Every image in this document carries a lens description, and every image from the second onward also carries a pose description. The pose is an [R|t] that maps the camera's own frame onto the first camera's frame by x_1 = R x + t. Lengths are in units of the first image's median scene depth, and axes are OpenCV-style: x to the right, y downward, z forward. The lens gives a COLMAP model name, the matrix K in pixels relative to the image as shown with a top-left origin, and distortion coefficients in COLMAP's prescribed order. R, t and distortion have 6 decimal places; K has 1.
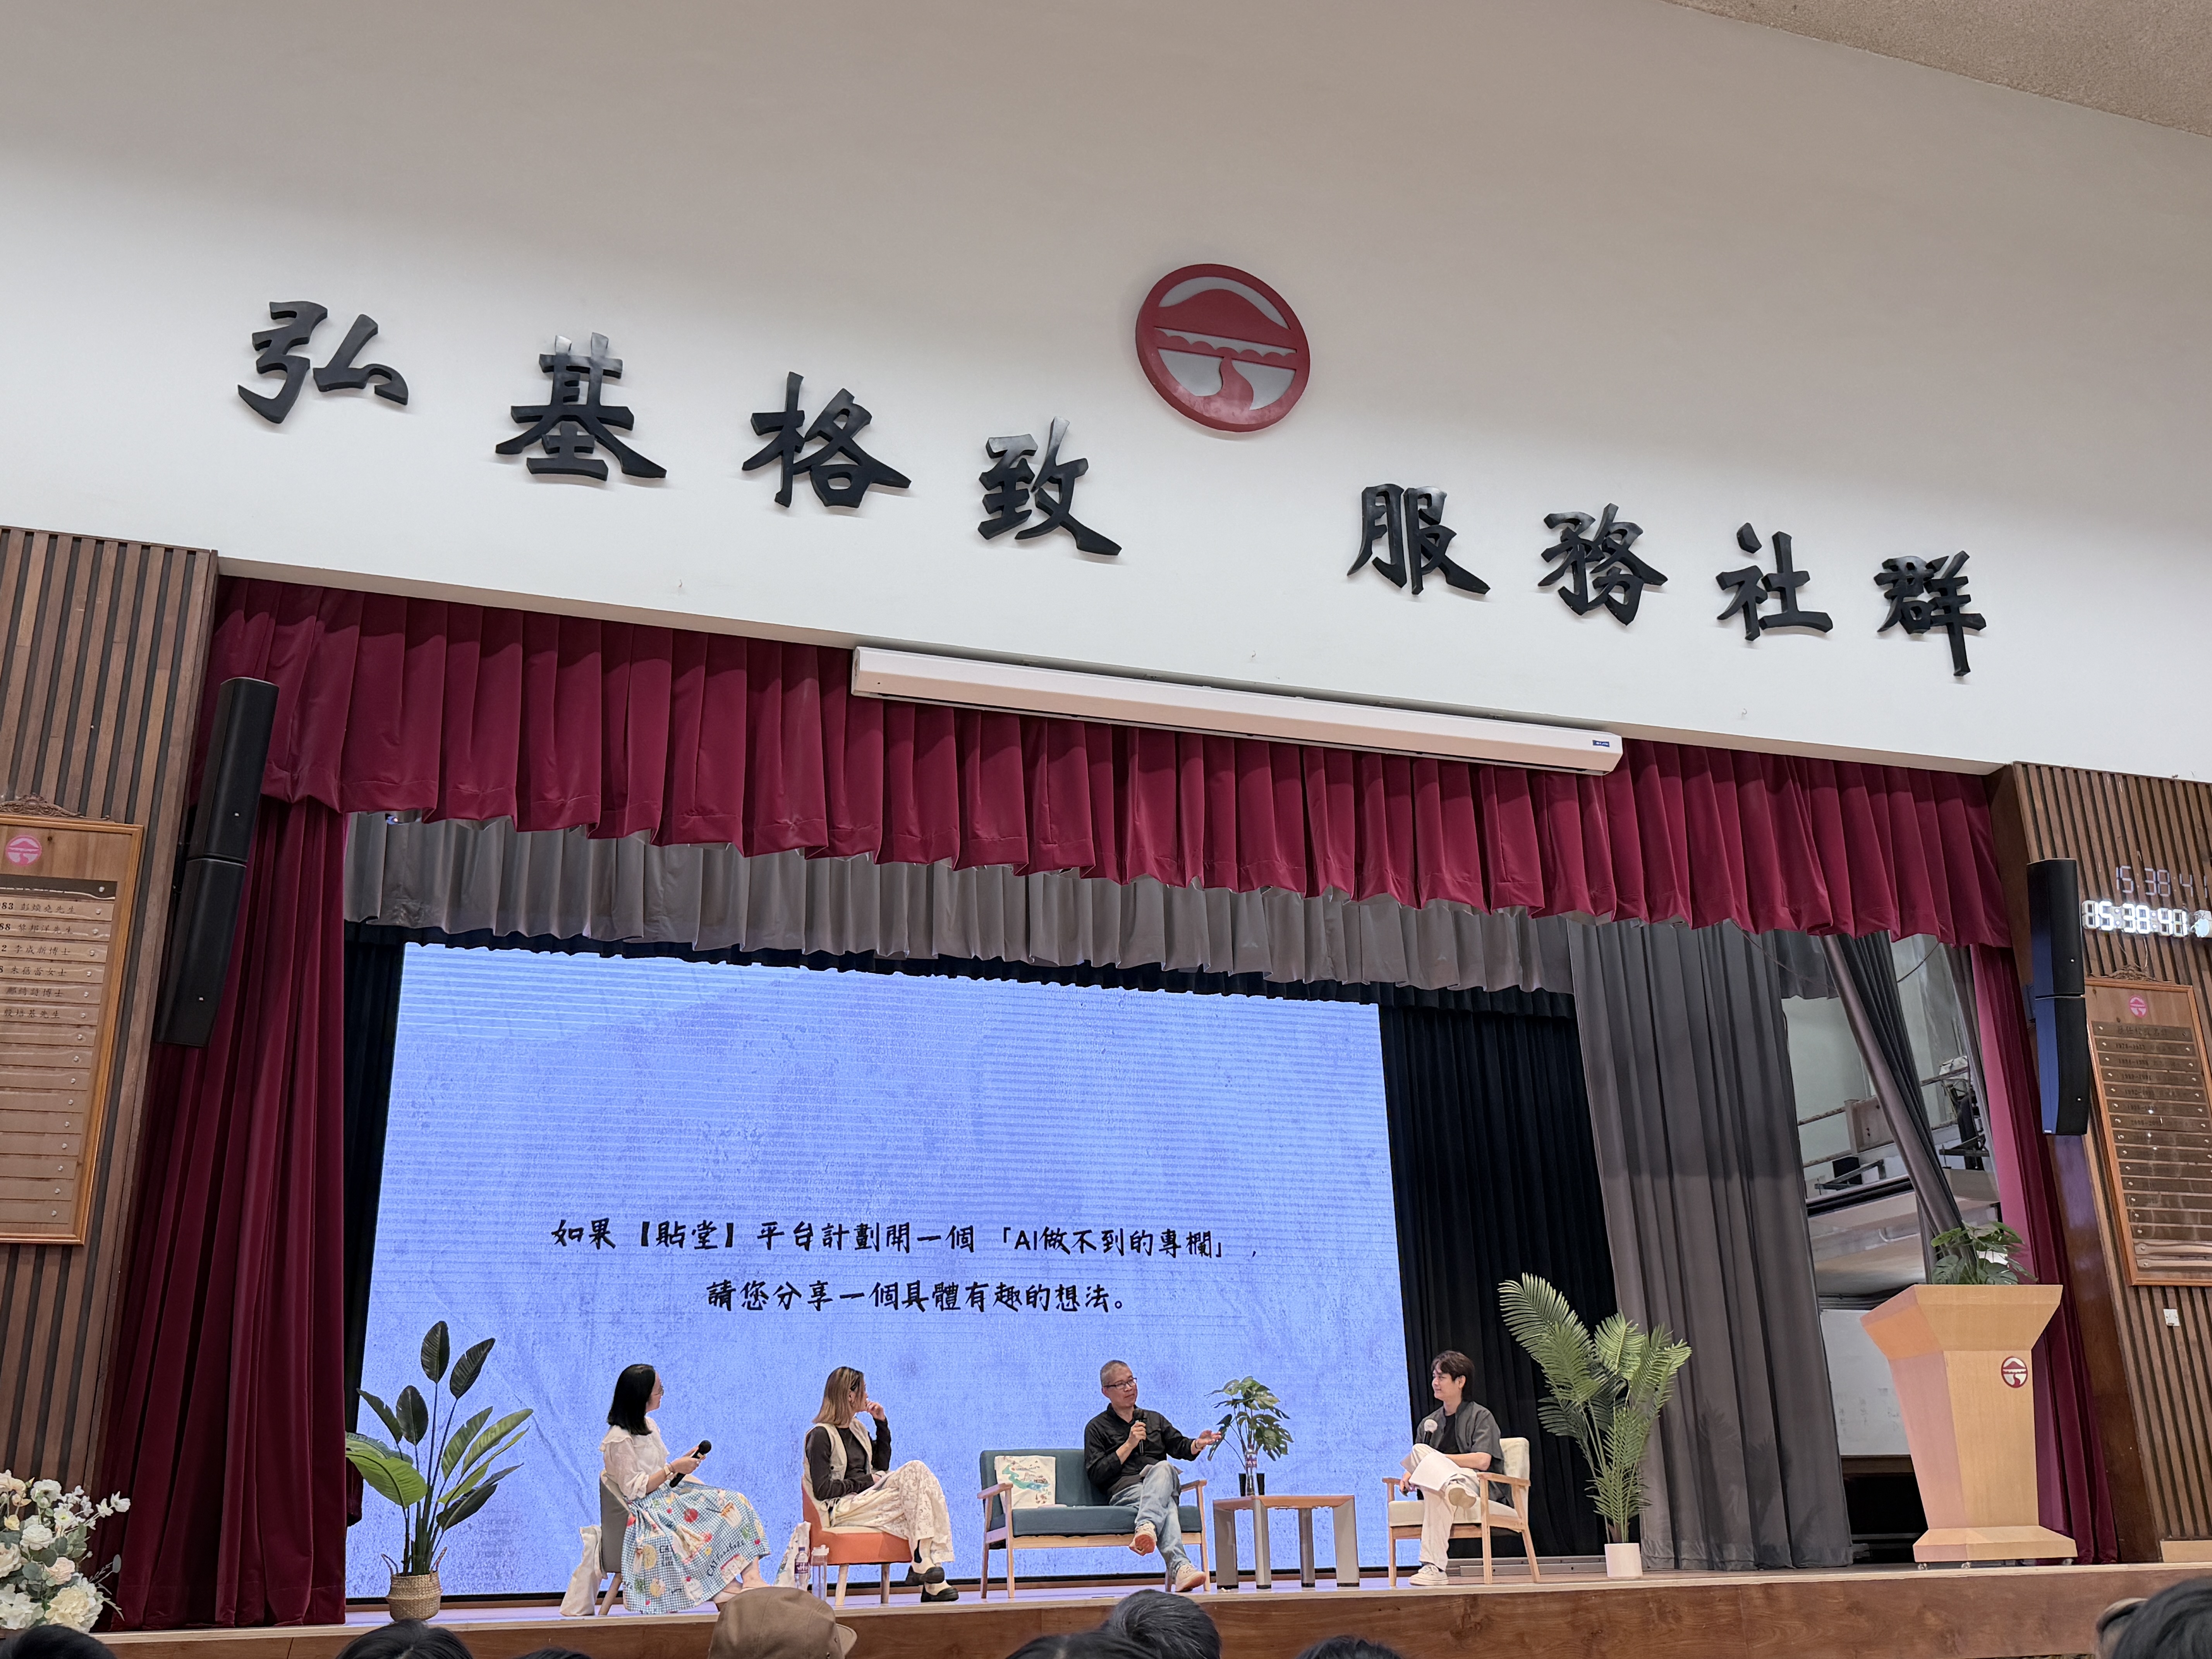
lens RADIAL K [[2027.6, 0, 1124.3], [0, 2027.6, 825.0], [0, 0, 1]] dist [0.106693, 0.000000]
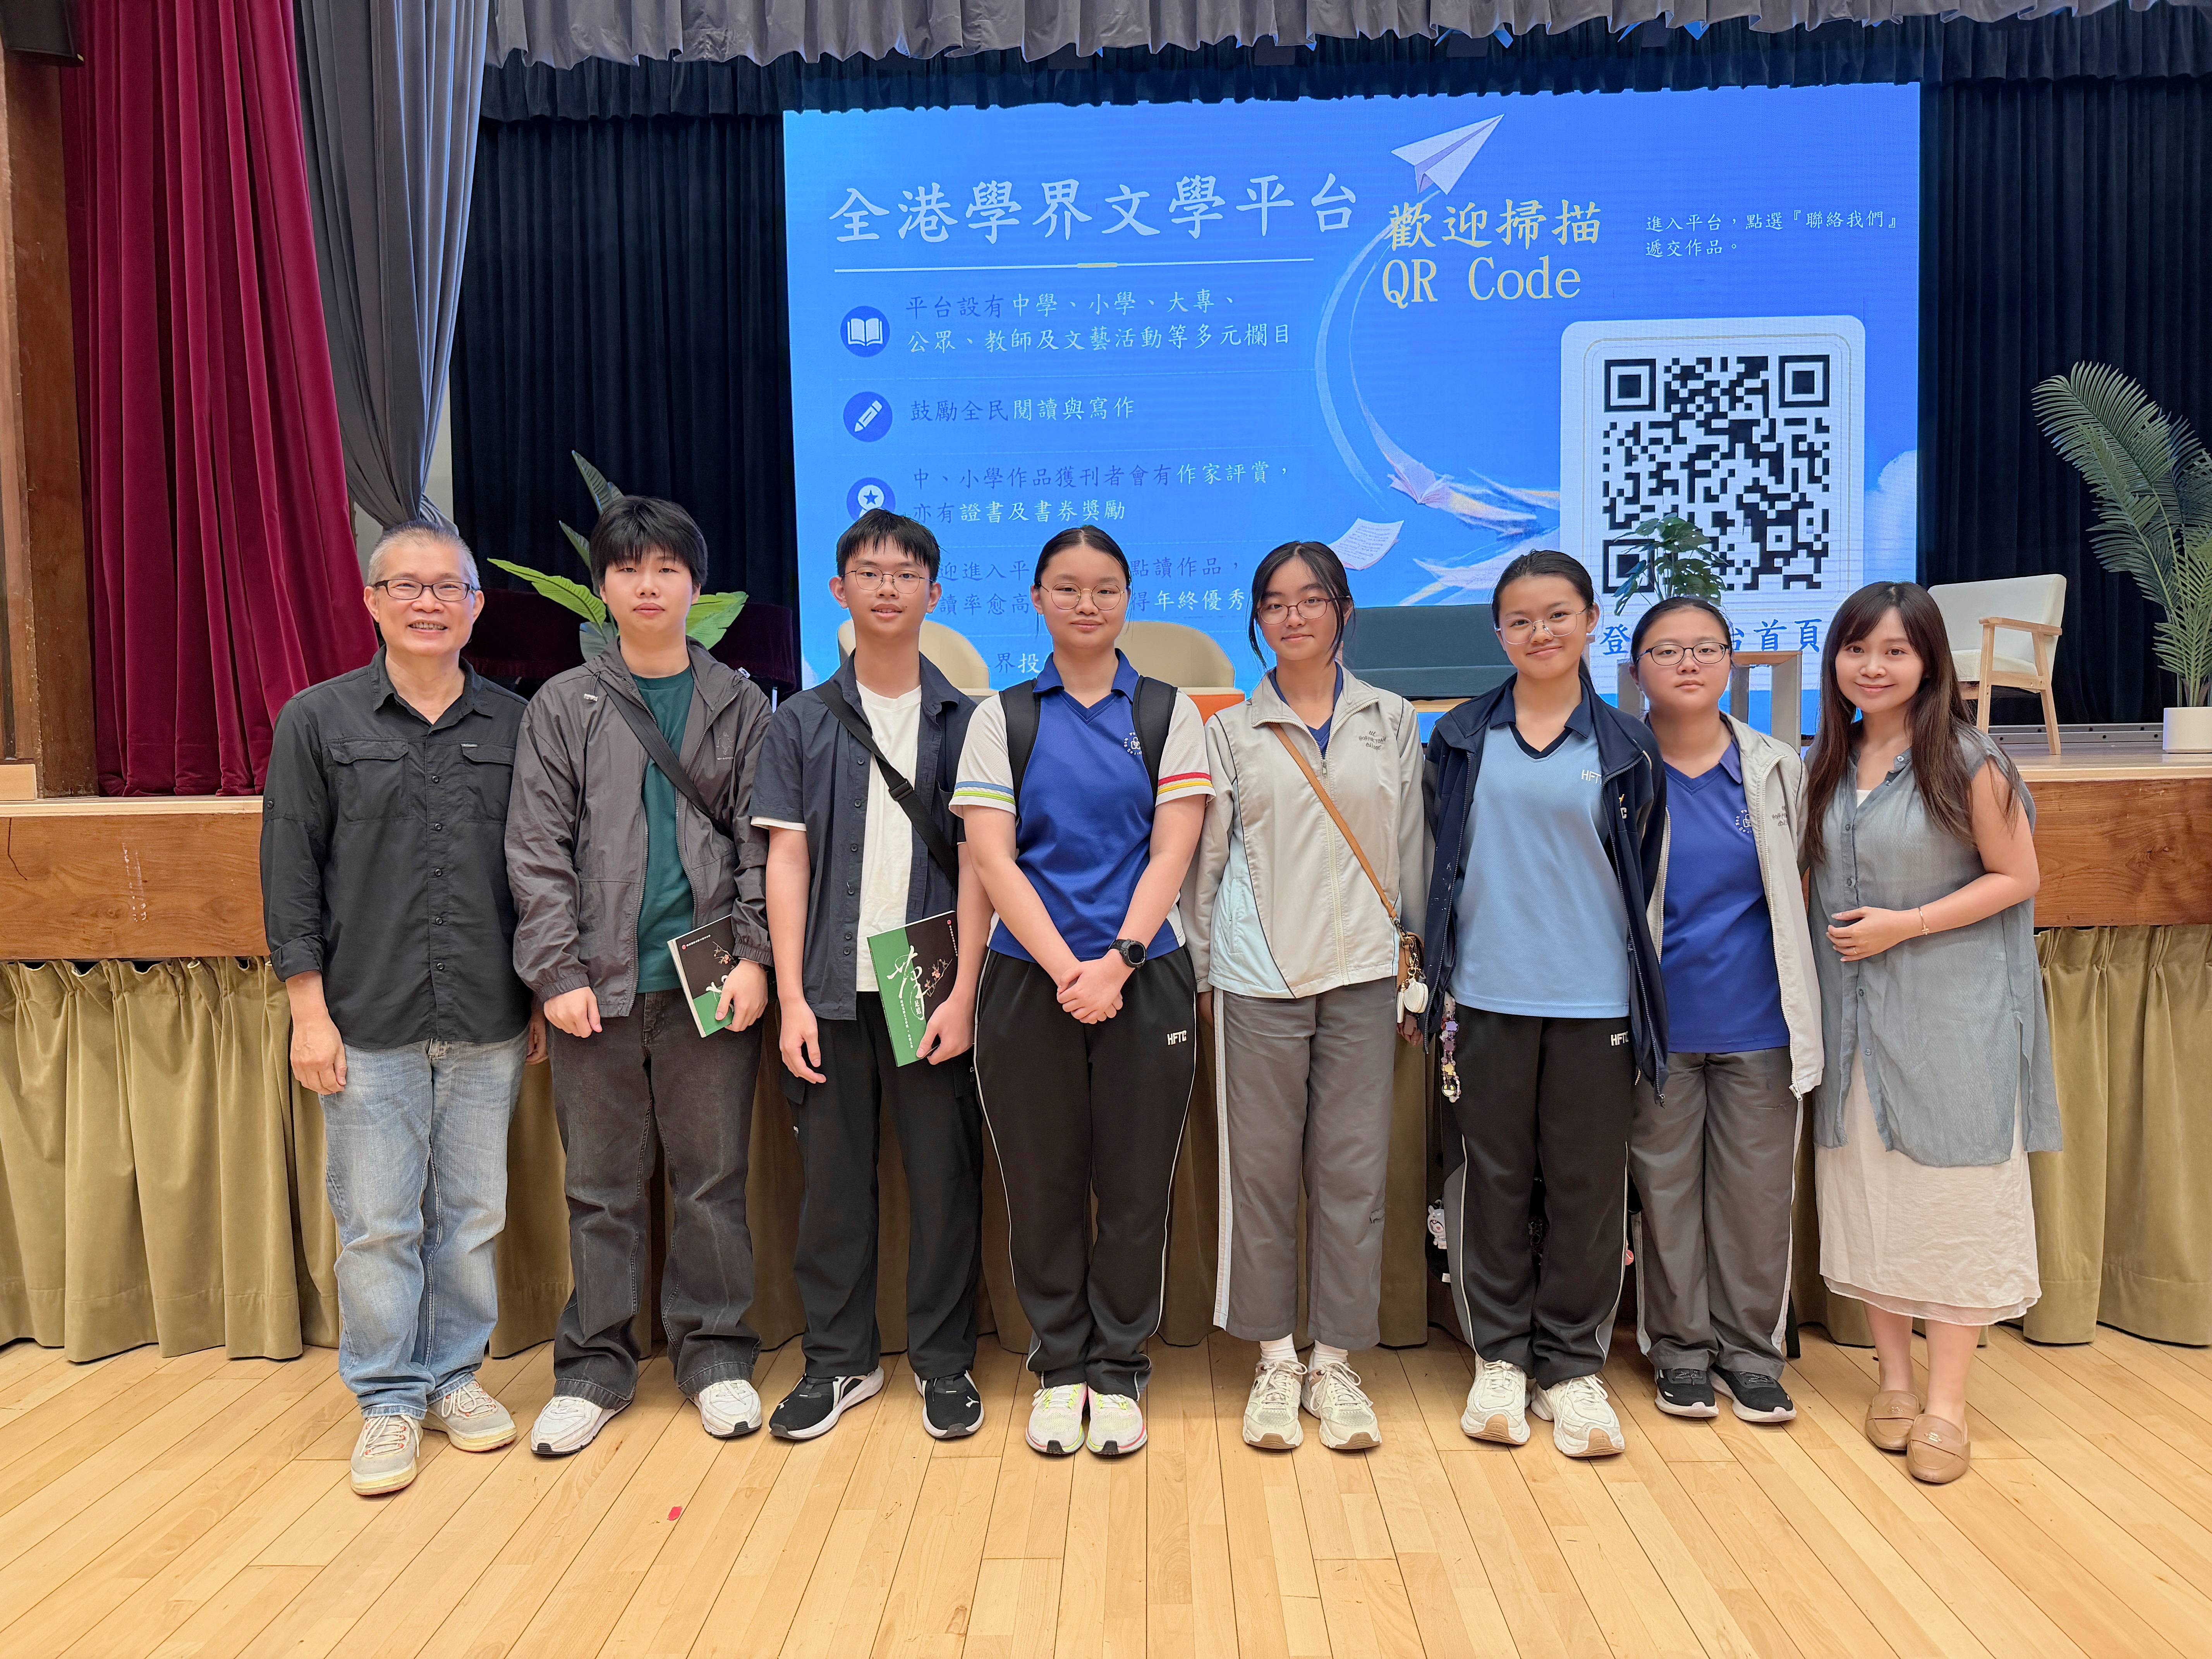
lens RADIAL K [[1574.0, 0, 1090.6], [0, 1574.0, 822.6], [0, 0, 1]] dist [0.005482, -0.015705]
pose [[0.934388, 0.033365, -0.354690, 0.075396], [0.110781, 0.919033, 0.378293, 0.132125], [0.338594, -0.392765, 0.855038, 0.377038]]
